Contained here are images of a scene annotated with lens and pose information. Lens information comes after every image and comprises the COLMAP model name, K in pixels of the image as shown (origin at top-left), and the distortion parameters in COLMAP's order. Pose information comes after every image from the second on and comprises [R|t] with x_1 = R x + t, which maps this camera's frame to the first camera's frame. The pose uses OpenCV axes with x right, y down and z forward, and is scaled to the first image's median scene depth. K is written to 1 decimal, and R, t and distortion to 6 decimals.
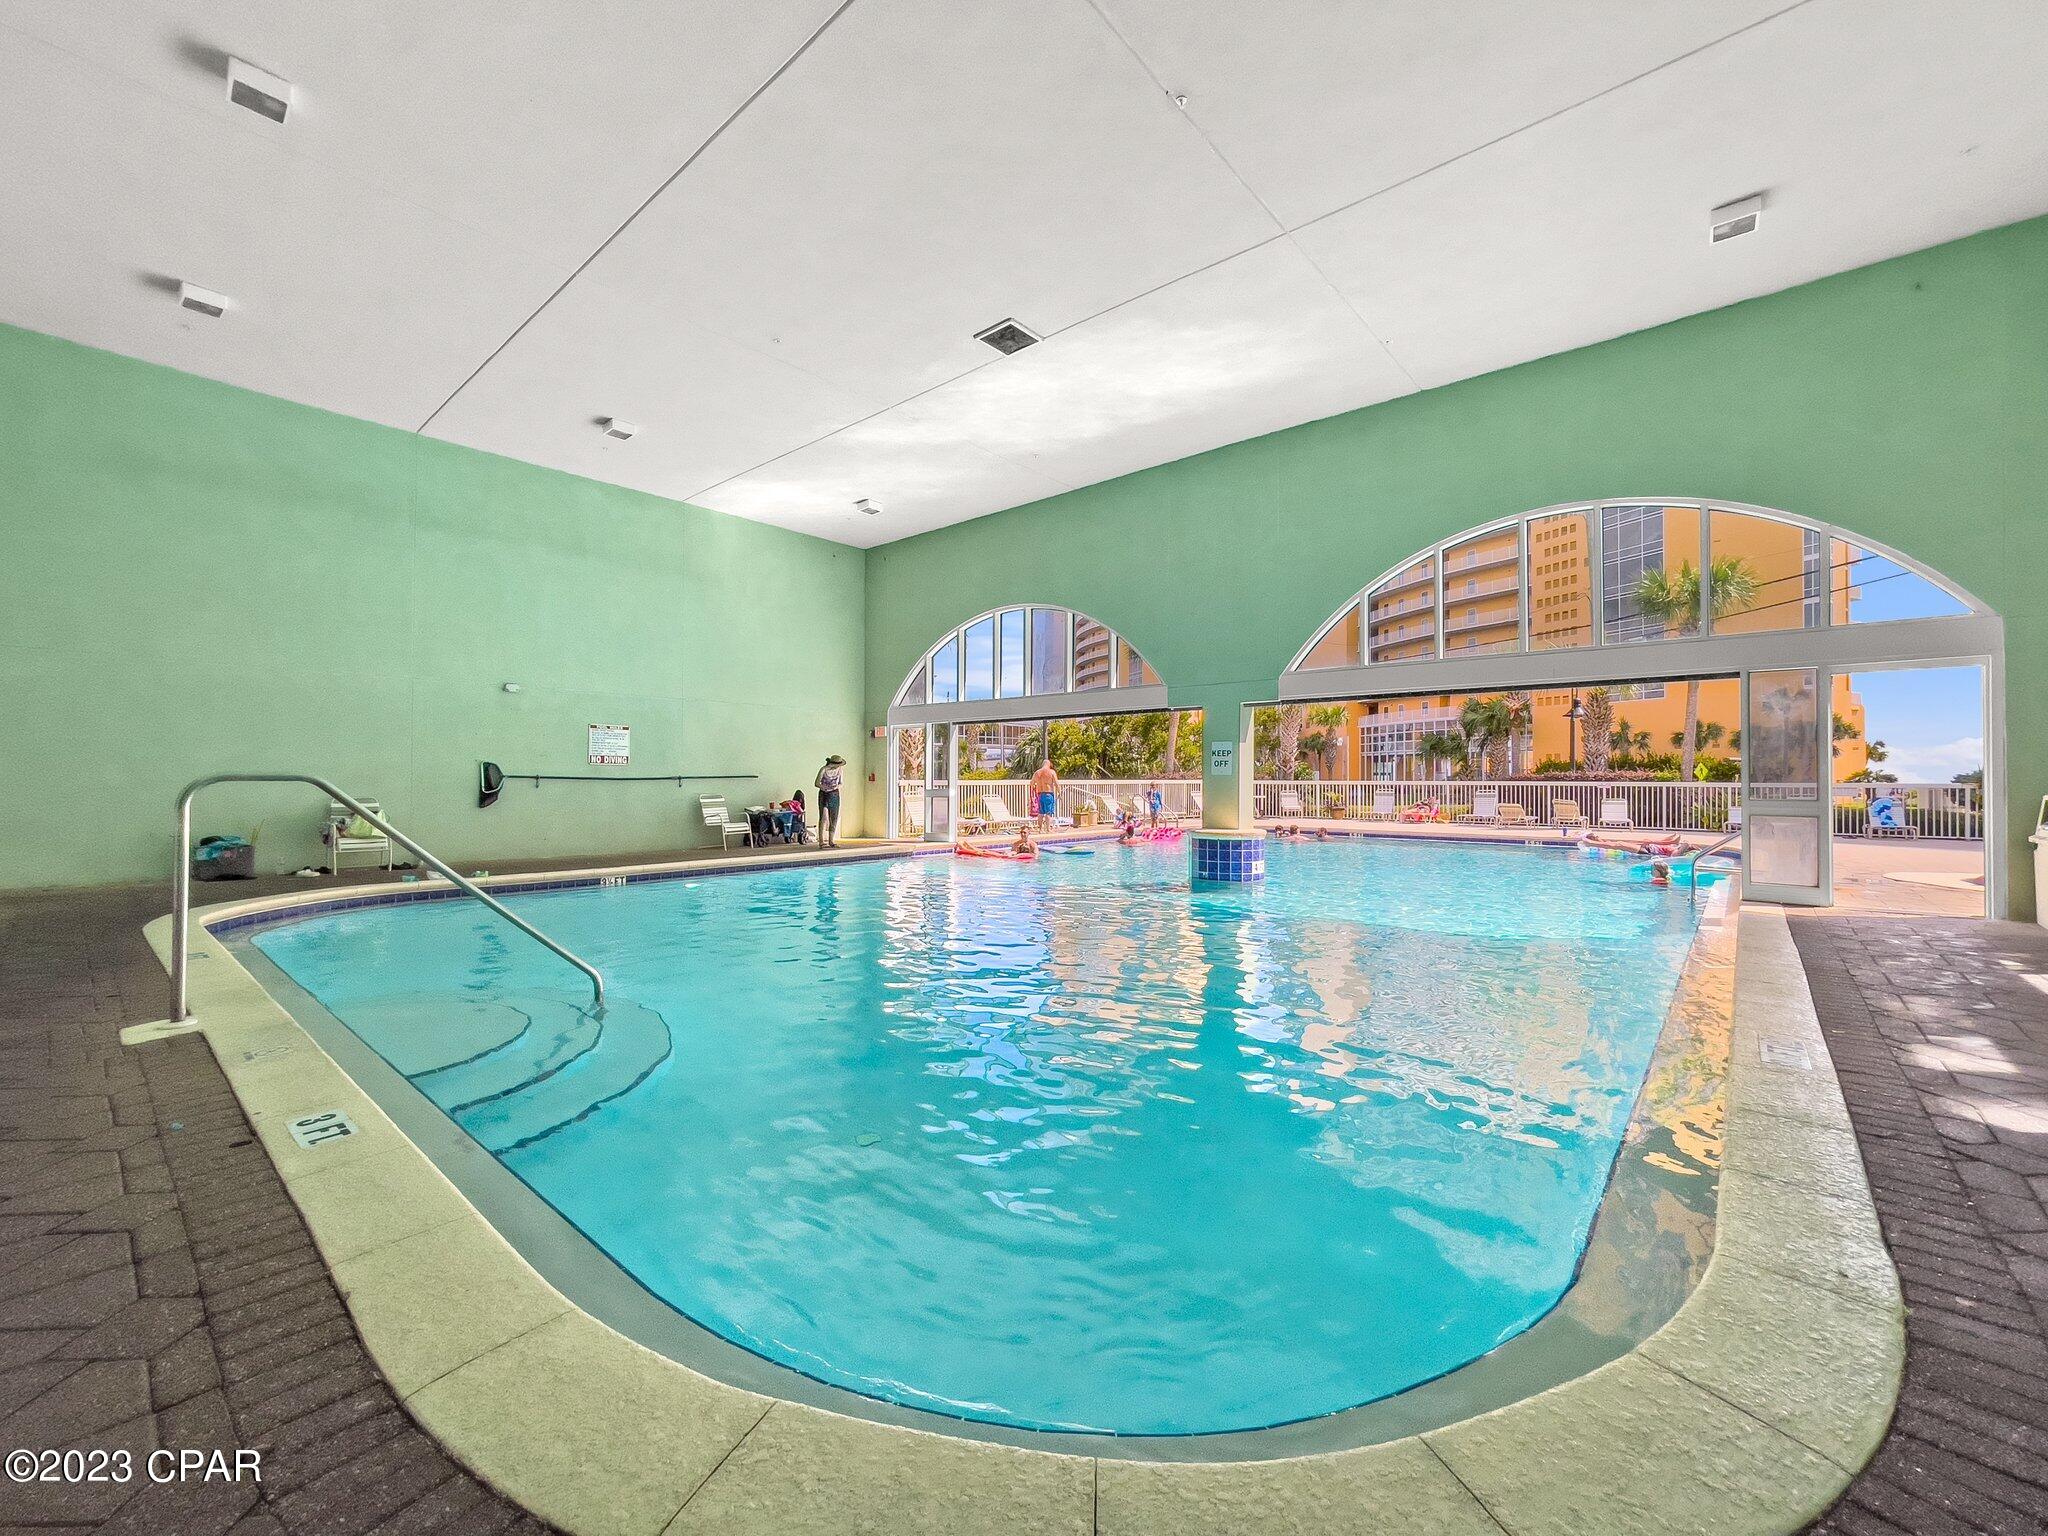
lens RADIAL K [[829.4, 0, 1060.7], [0, 829.4, 776.4], [0, 0, 1]] dist [0.000420, 0.000348]
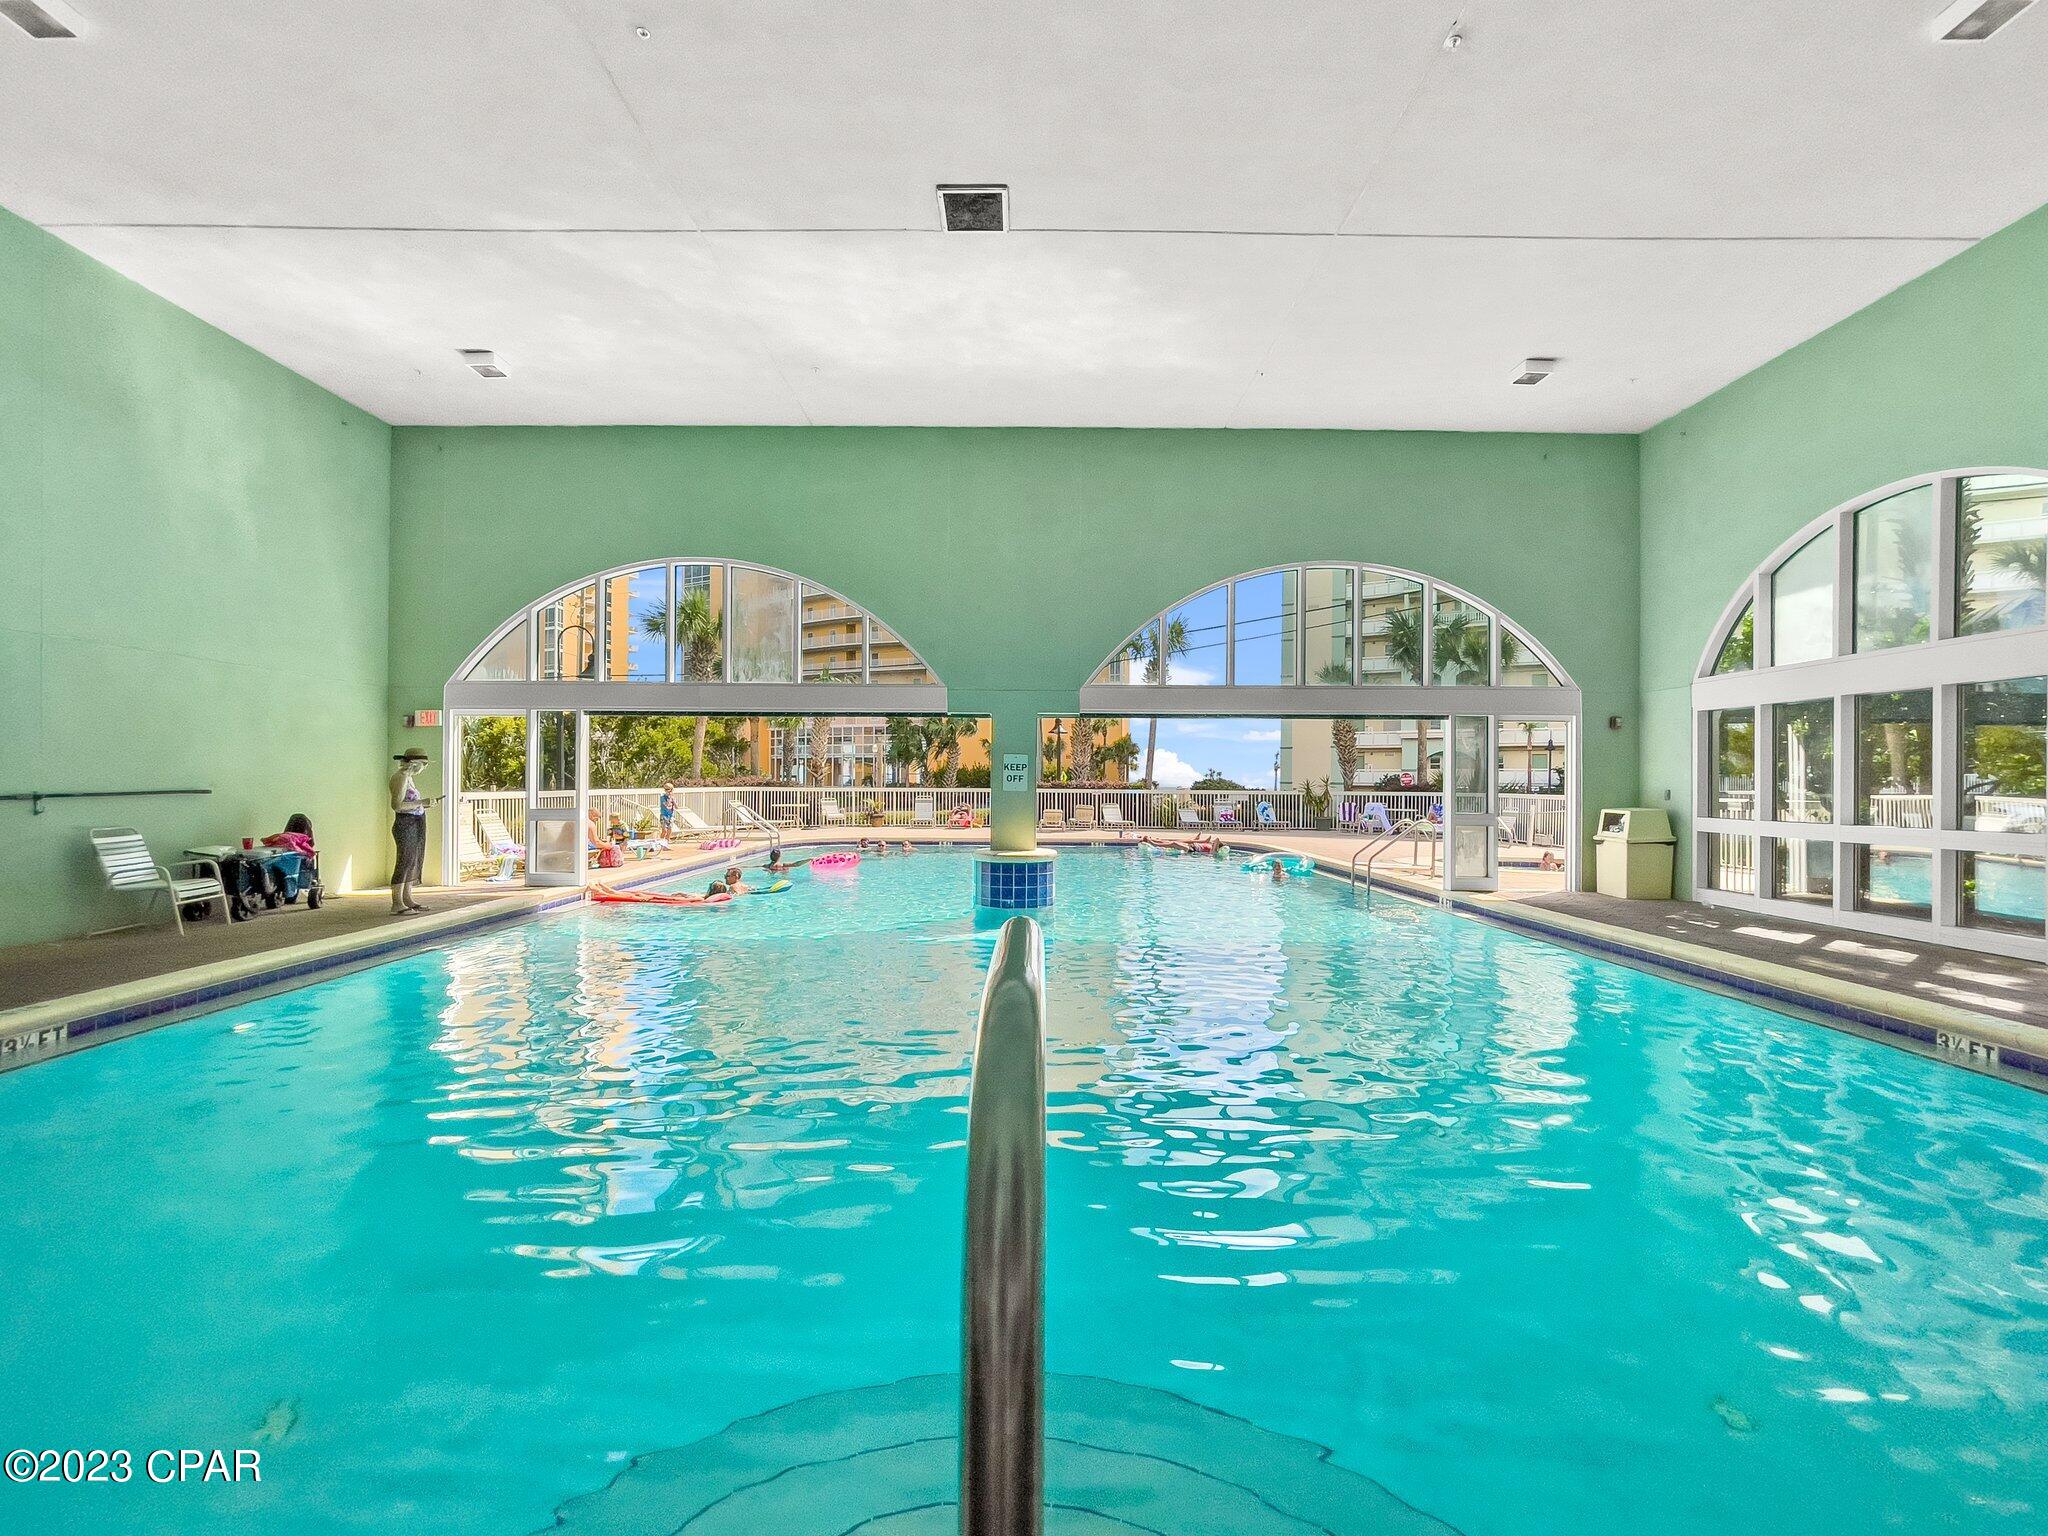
lens RADIAL K [[829.4, 0, 1021.9], [0, 829.4, 776.8], [0, 0, 1]] dist [0.000420, 0.000348]
pose [[0.770404, 0.007892, 0.637507, -0.307072], [-0.007768, 0.999965, -0.002992, -0.011545], [-0.637508, -0.002647, 0.770439, 0.245499]]
